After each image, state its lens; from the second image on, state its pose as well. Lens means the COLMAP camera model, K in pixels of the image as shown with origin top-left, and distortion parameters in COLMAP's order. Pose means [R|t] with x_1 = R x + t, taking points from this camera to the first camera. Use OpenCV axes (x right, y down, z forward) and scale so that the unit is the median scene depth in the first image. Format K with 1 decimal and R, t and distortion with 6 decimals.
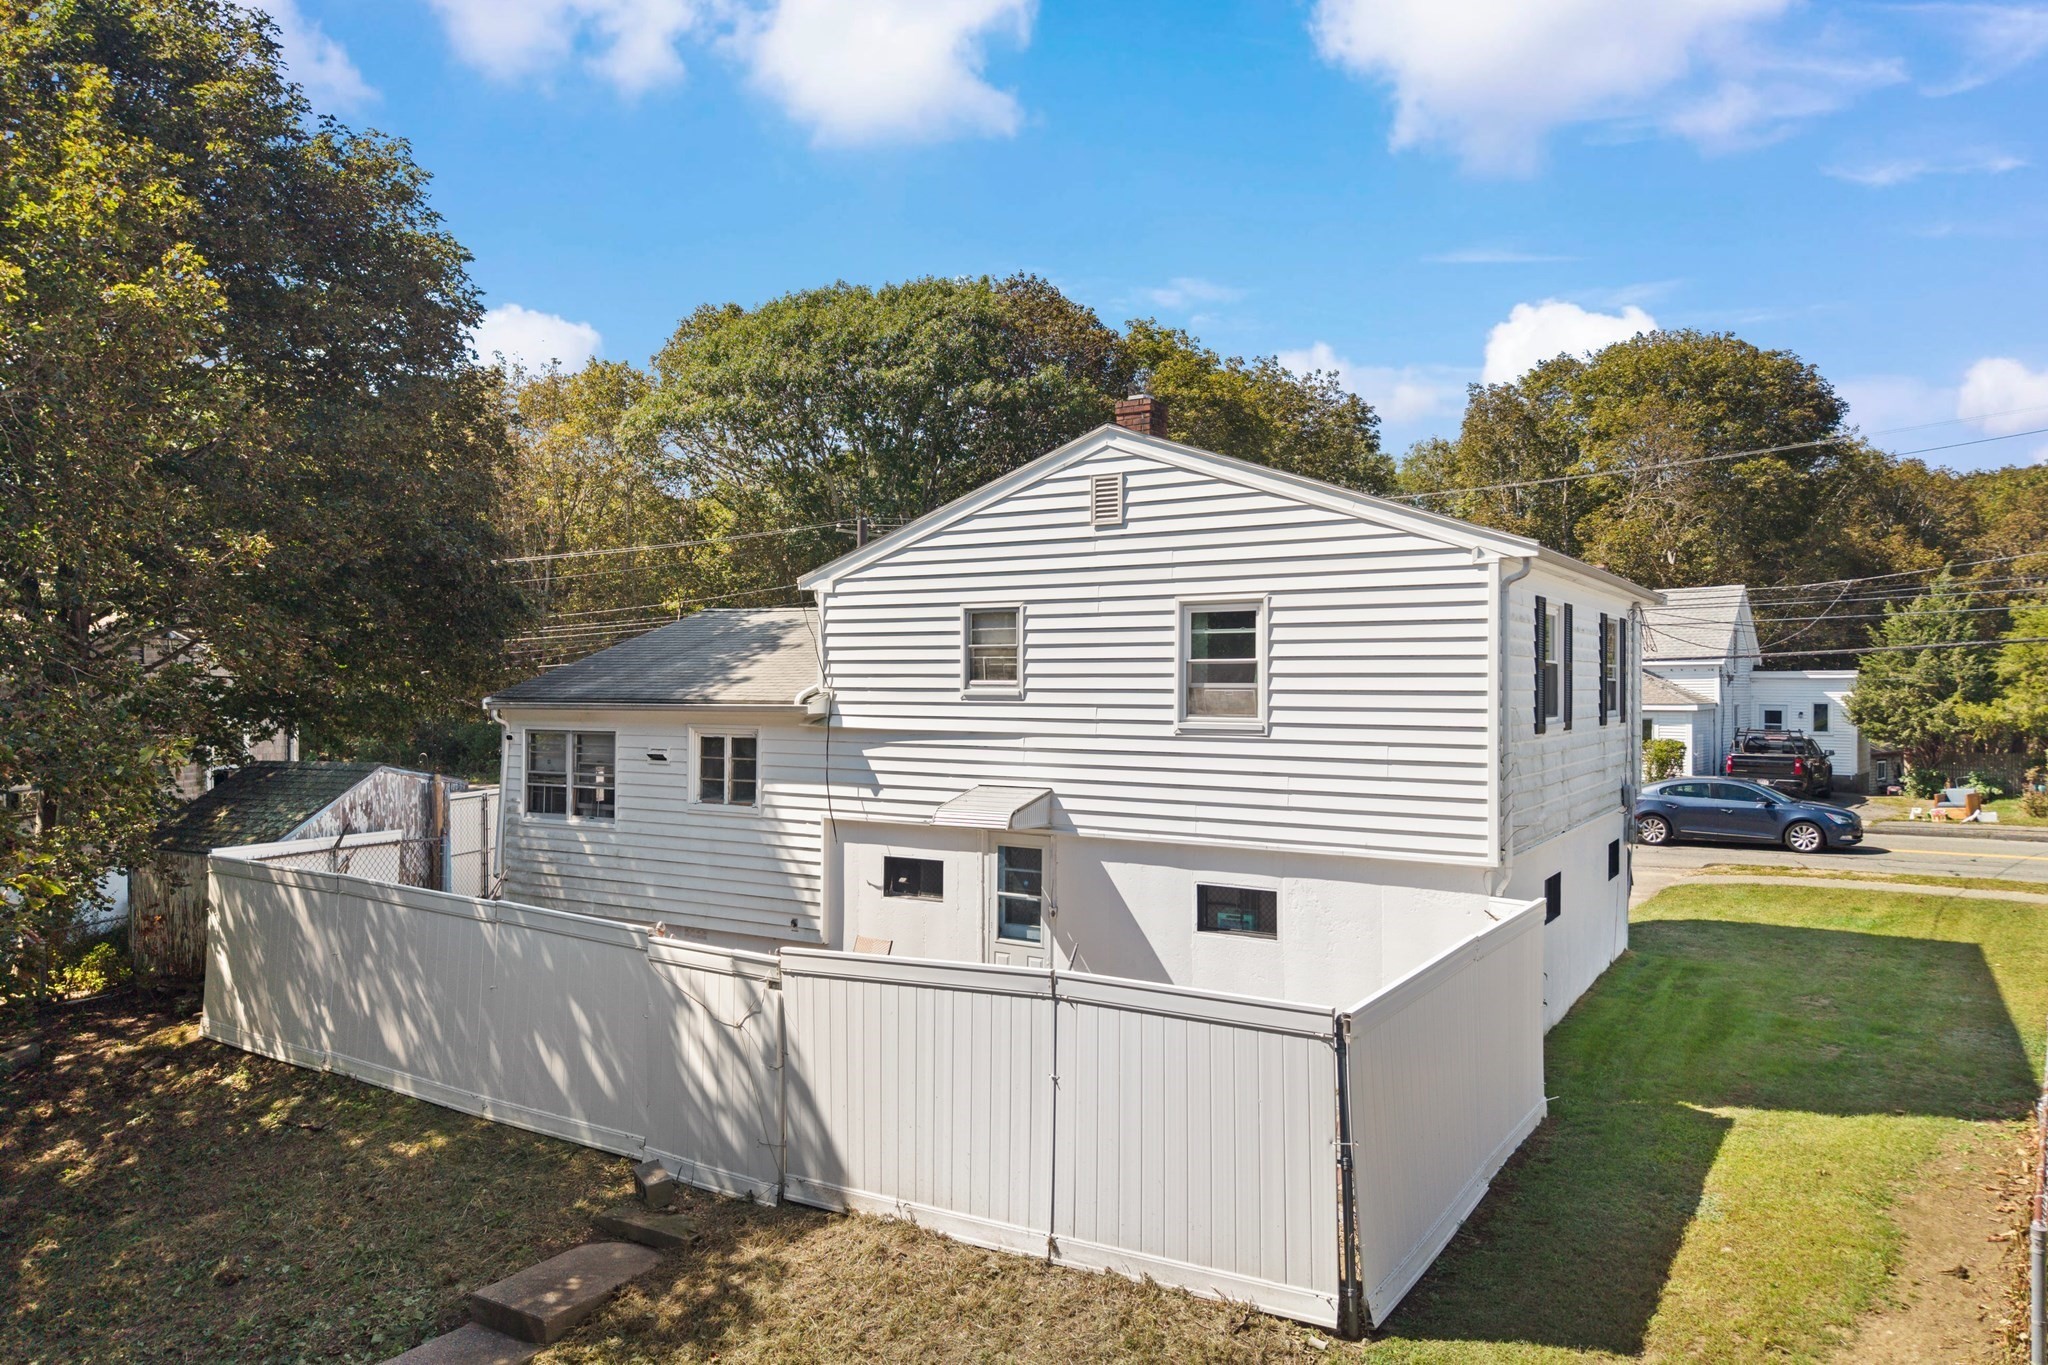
lens RADIAL K [[1380.4, 0, 1034.1], [0, 1380.4, 668.2], [0, 0, 1]] dist [0.023811, -0.023564]
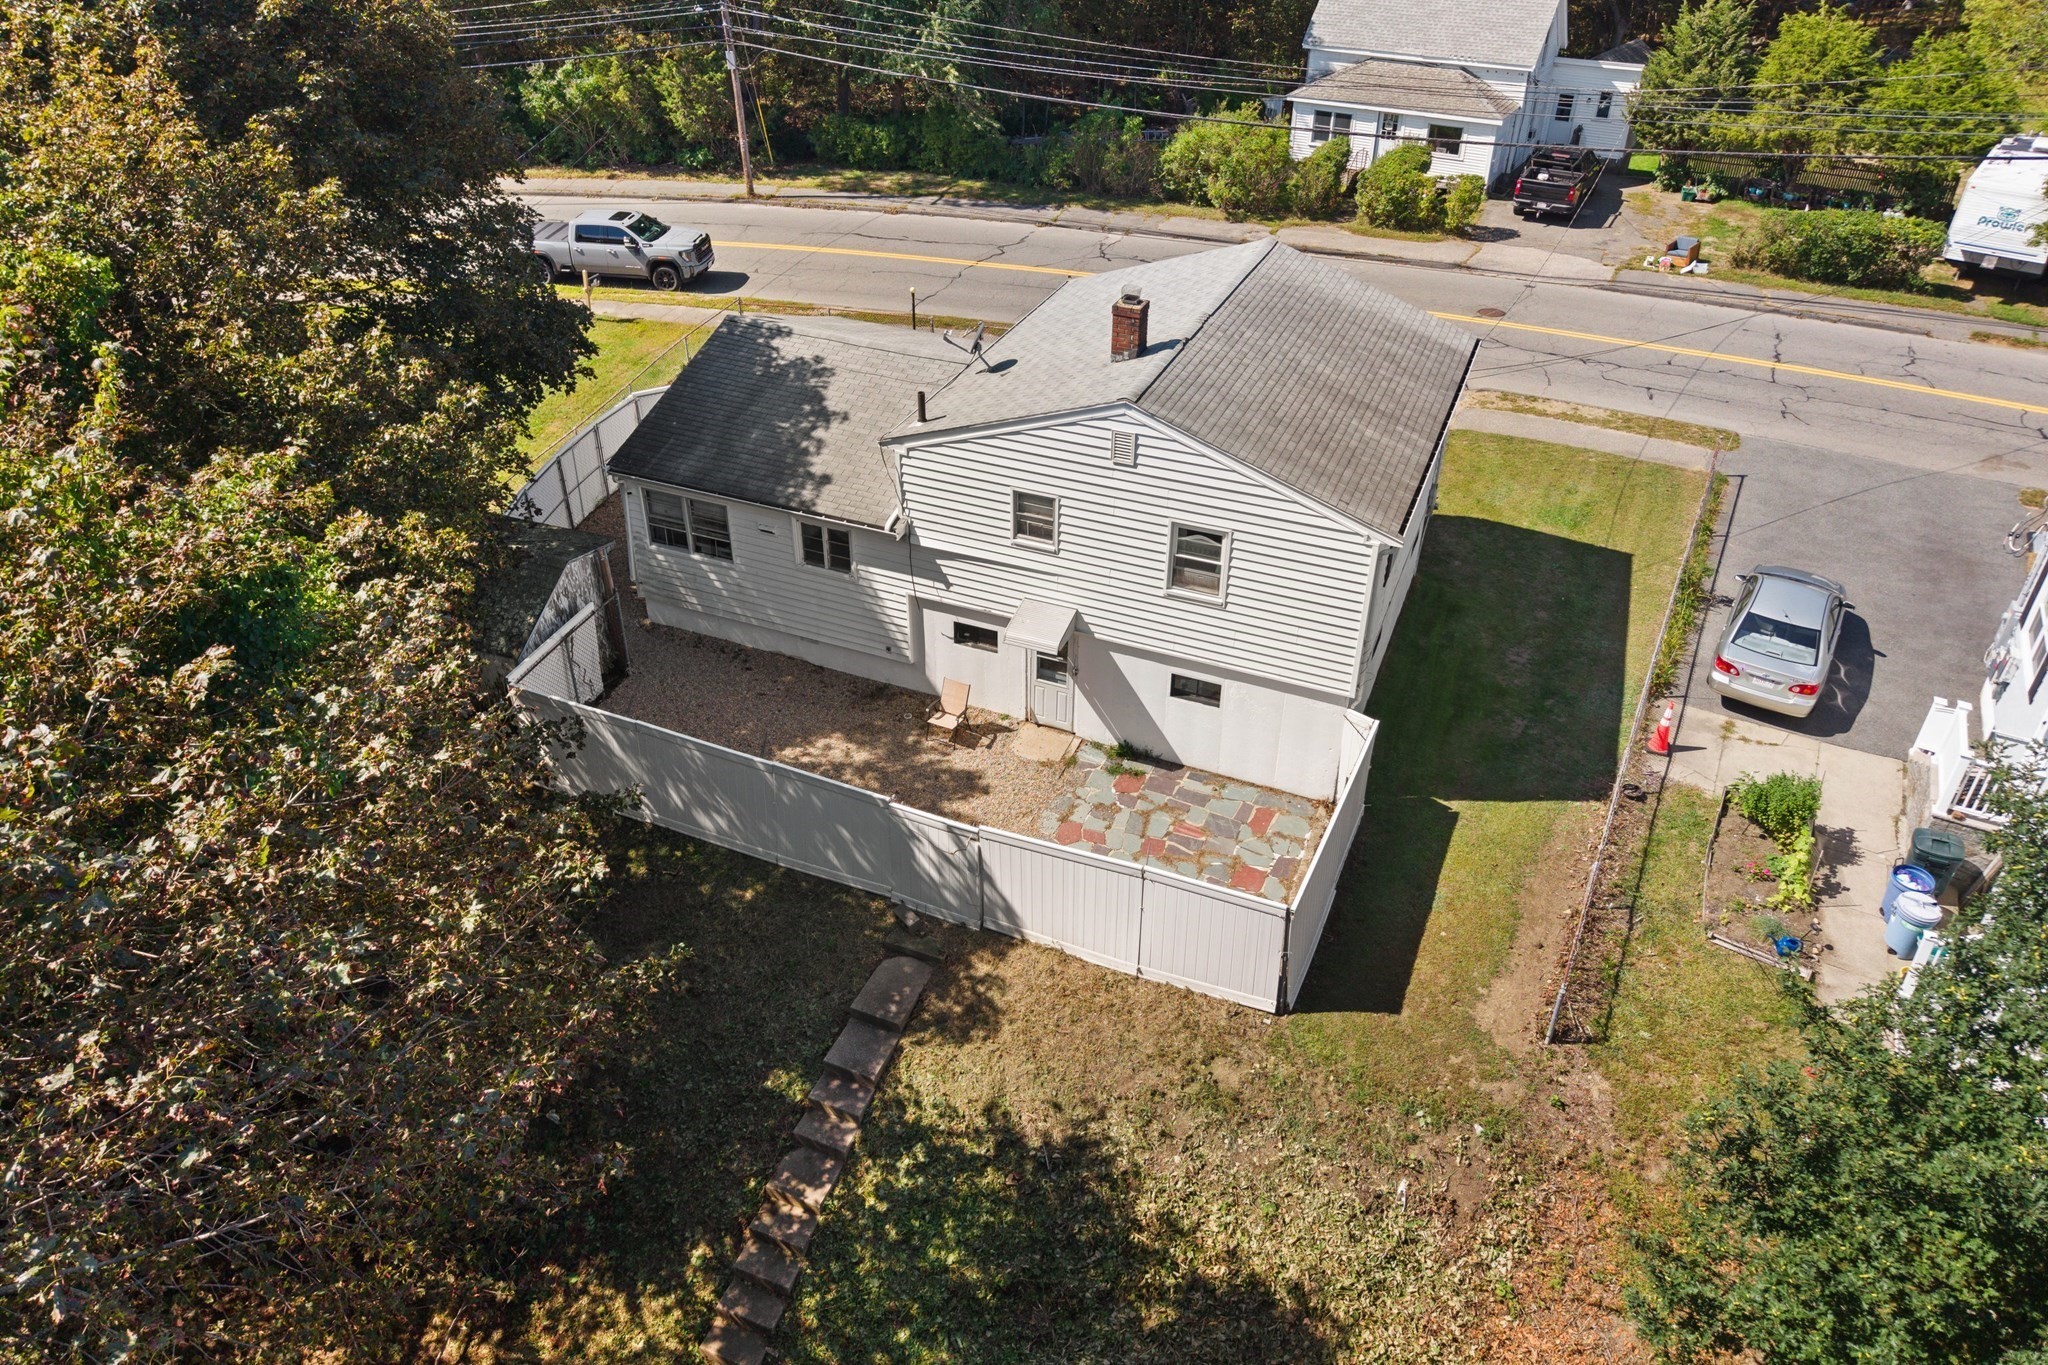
lens RADIAL K [[1380.4, 0, 1031.9], [0, 1380.4, 596.5], [0, 0, 1]] dist [0.023811, -0.023564]
pose [[0.988284, -0.078936, 0.130629, -0.241211], [-0.002630, 0.846942, 0.531678, -0.754590], [-0.152604, -0.525793, 0.836812, -0.277168]]
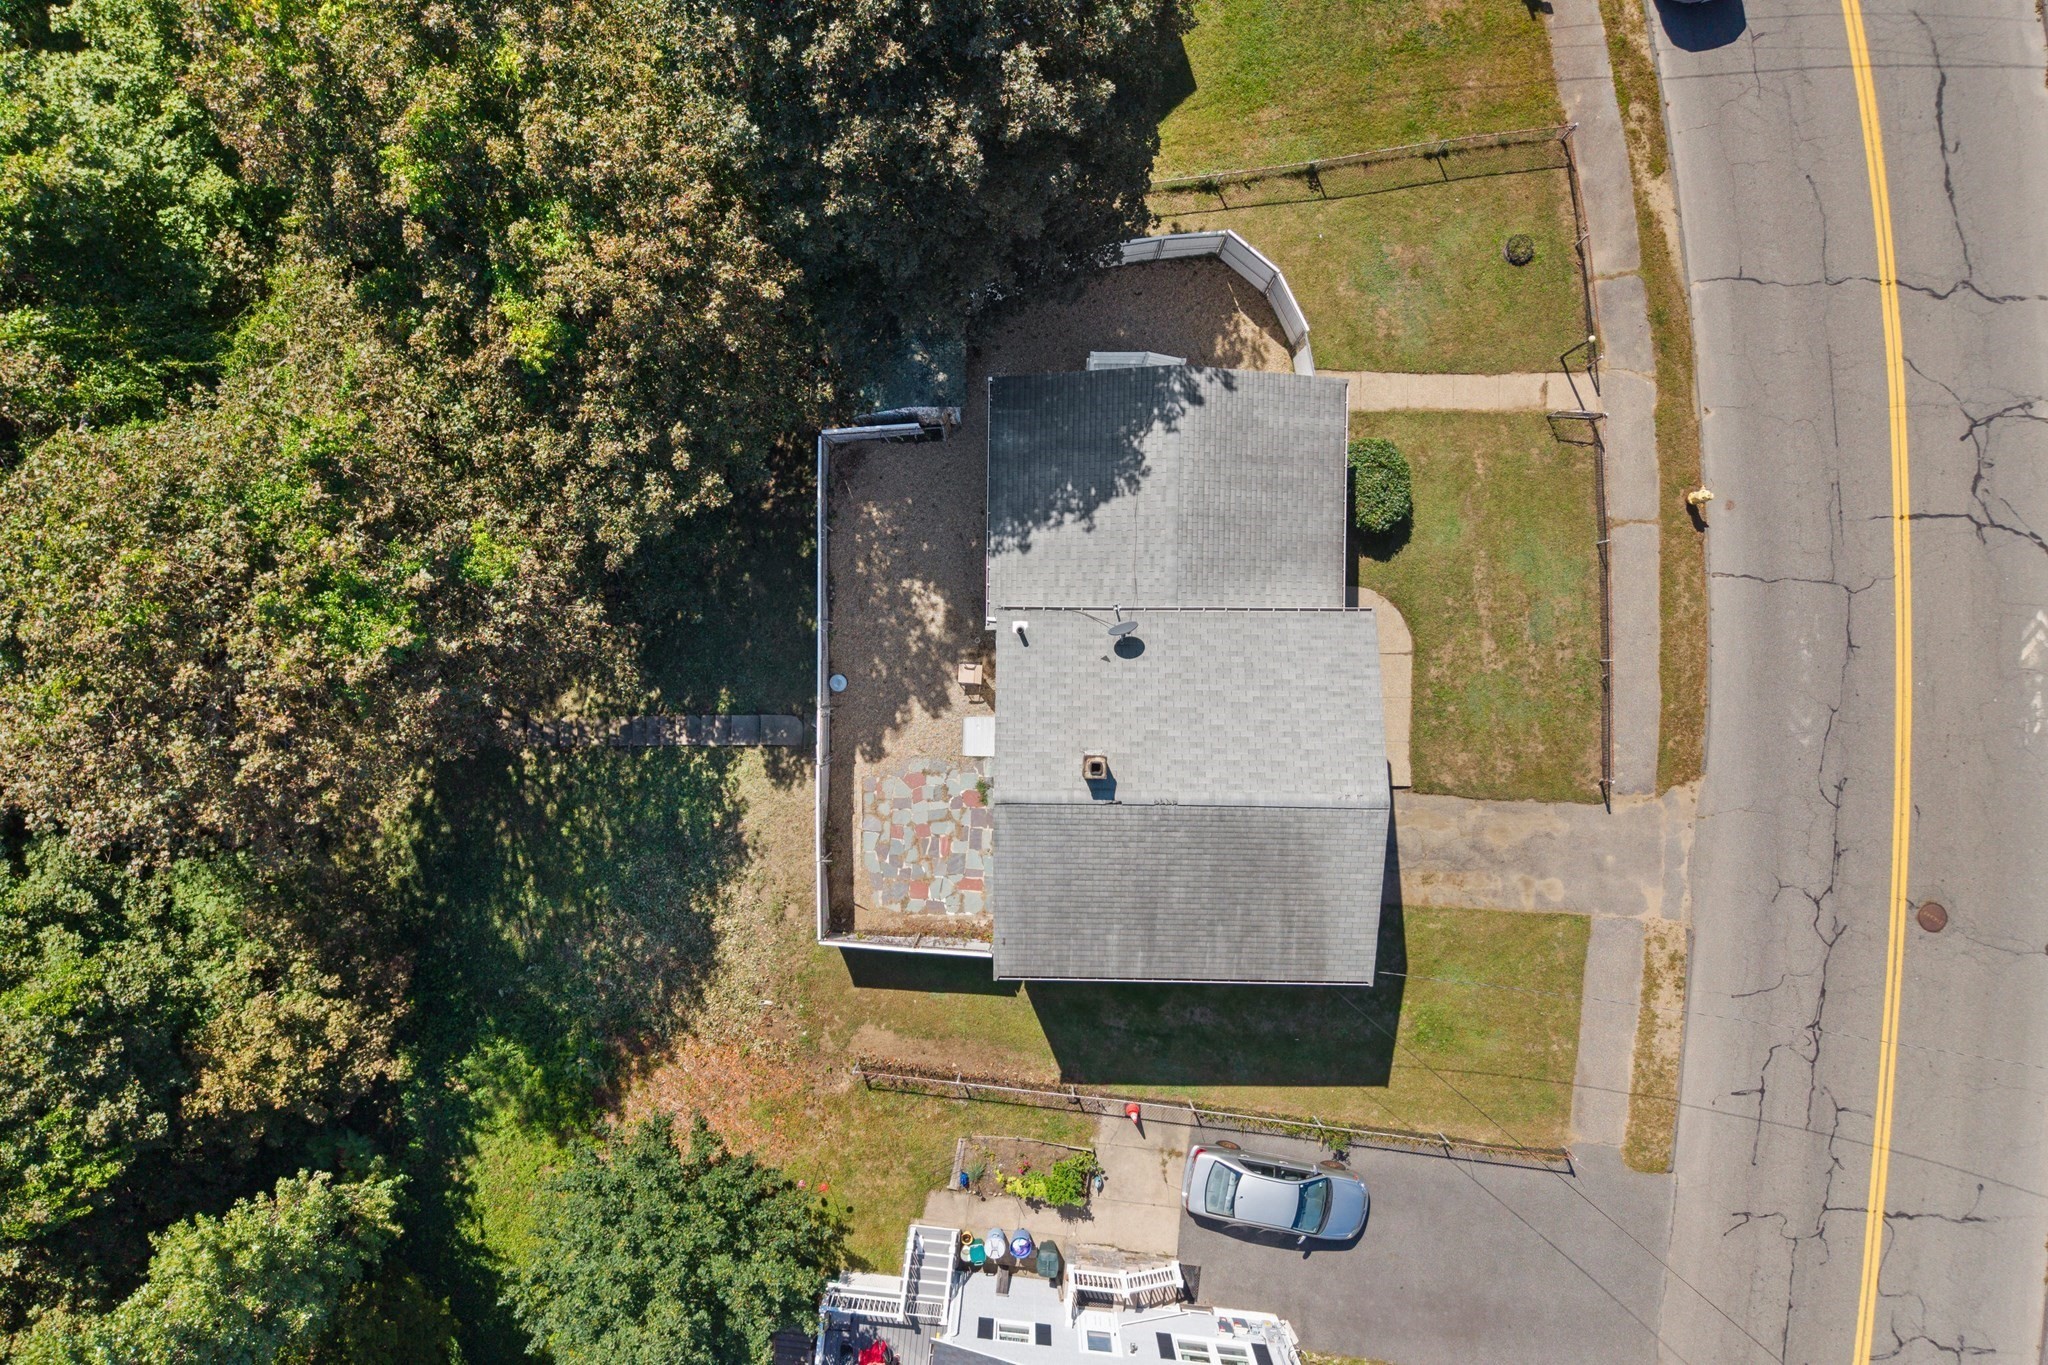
lens RADIAL K [[1380.4, 0, 1025.2], [0, 1380.4, 702.5], [0, 0, 1]] dist [0.023811, -0.023564]
pose [[0.514571, 0.857433, 0.005048, -0.053978], [0.007357, -0.010302, 0.999920, -2.241857], [0.857416, -0.514492, -0.011609, 1.138988]]
